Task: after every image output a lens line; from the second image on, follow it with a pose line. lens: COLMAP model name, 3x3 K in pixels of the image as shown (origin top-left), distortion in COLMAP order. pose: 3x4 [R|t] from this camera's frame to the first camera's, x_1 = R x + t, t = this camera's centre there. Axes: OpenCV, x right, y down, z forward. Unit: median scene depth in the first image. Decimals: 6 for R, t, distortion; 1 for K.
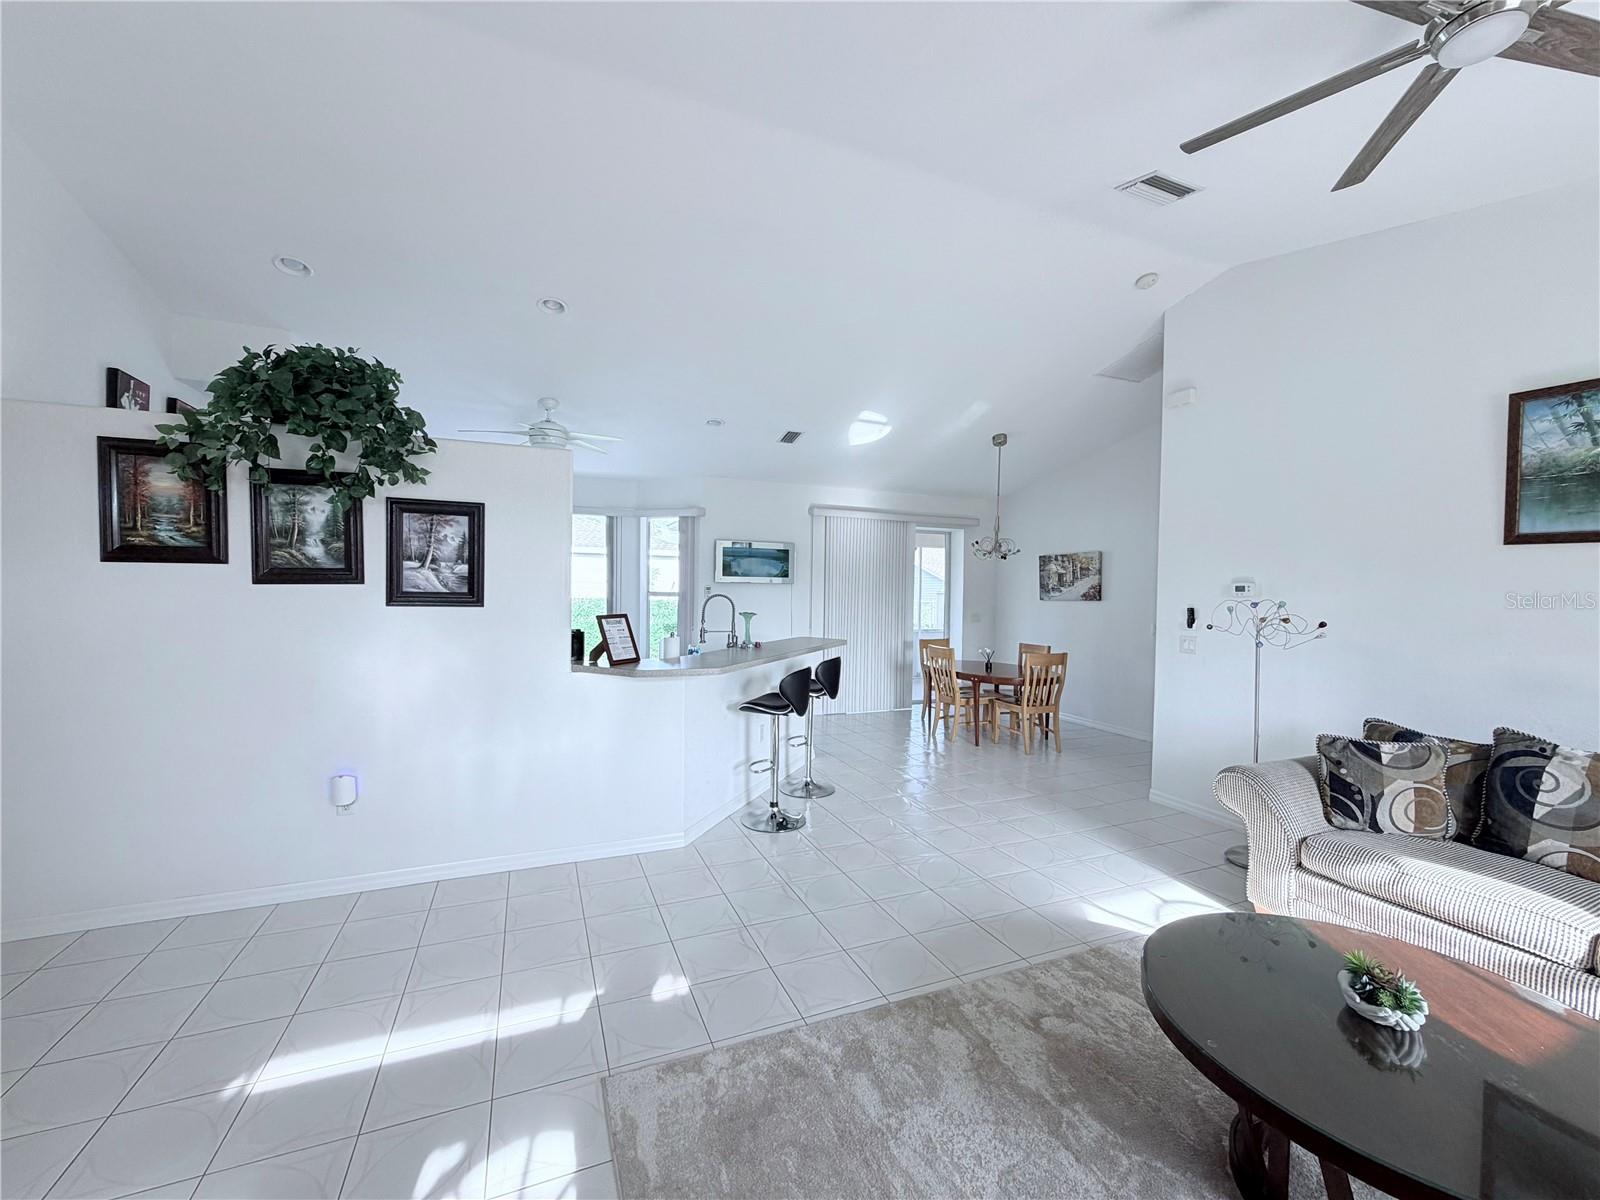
lens RADIAL K [[639.5, 0, 795.0], [0, 639.5, 601.0], [0, 0, 1]] dist [-0.000883, 0.000898]
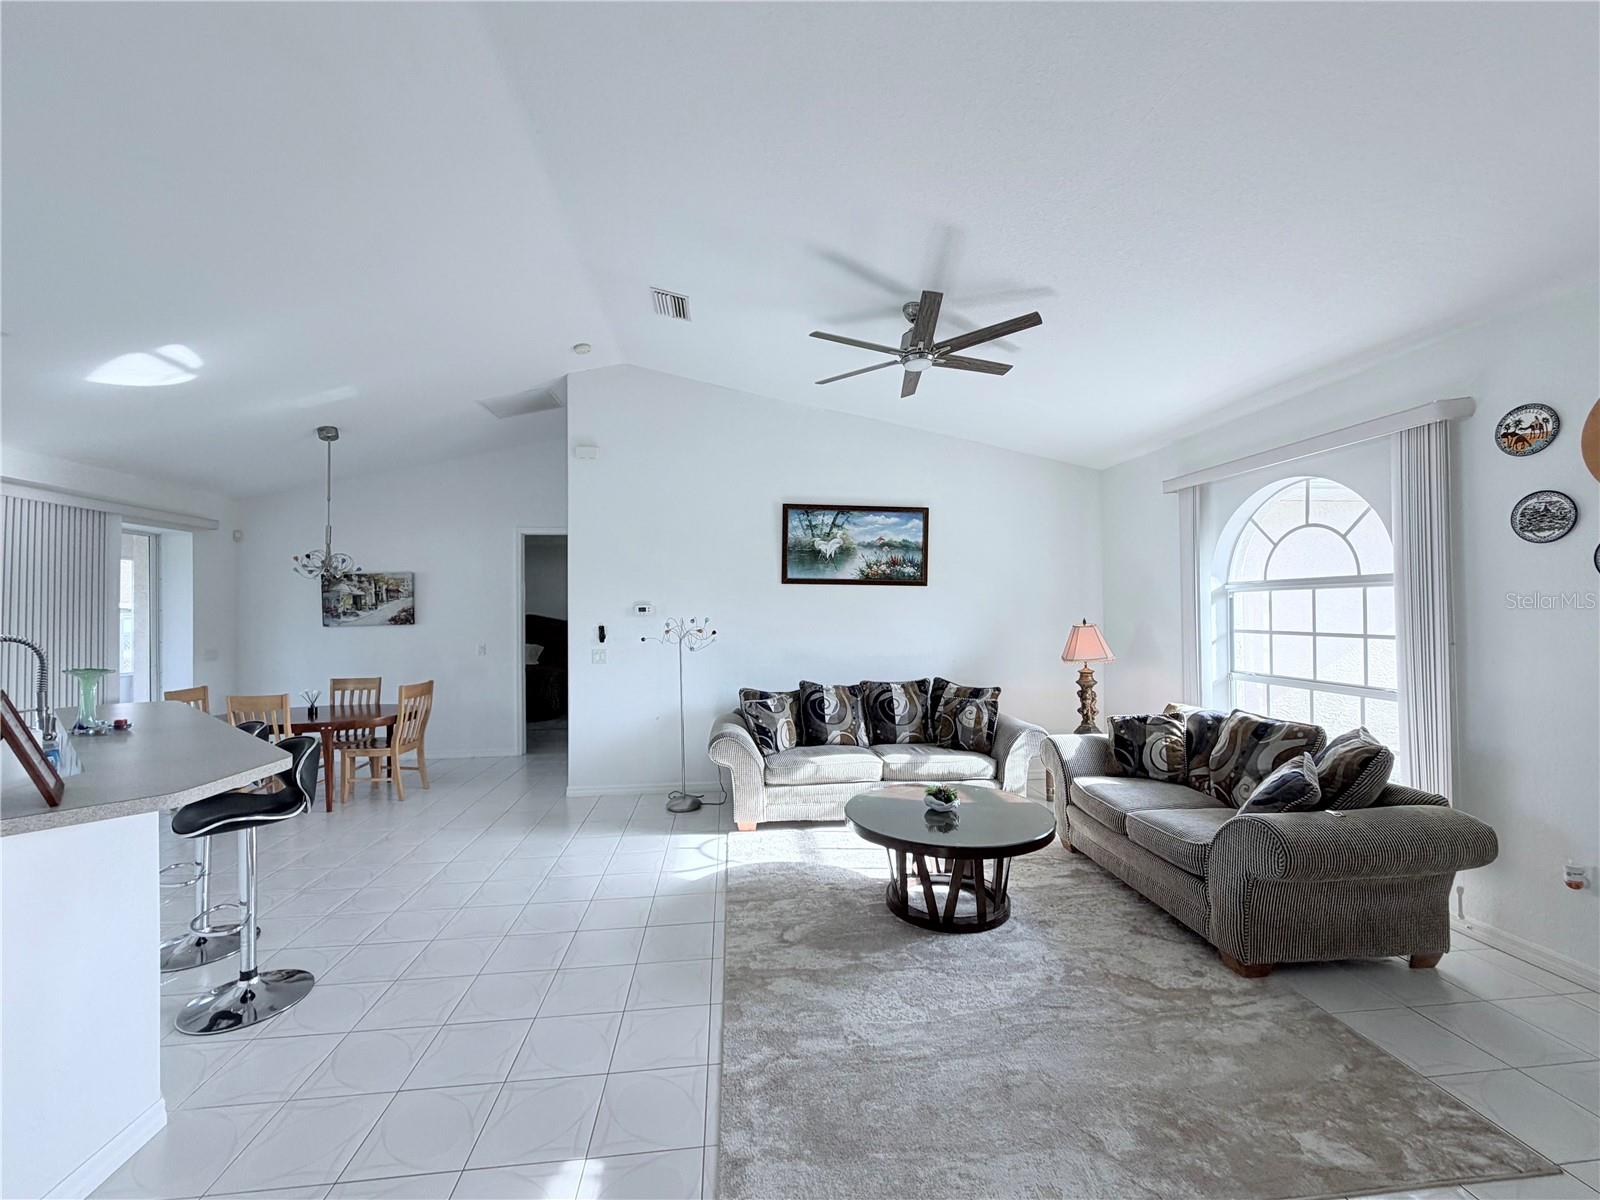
lens RADIAL K [[639.5, 0, 795.0], [0, 639.5, 601.0], [0, 0, 1]] dist [-0.000883, 0.000898]
pose [[0.280414, -0.000839, 0.959879, -0.676075], [0.032324, 0.999441, -0.008569, -0.021529], [-0.959335, 0.033430, 0.280285, 0.455396]]
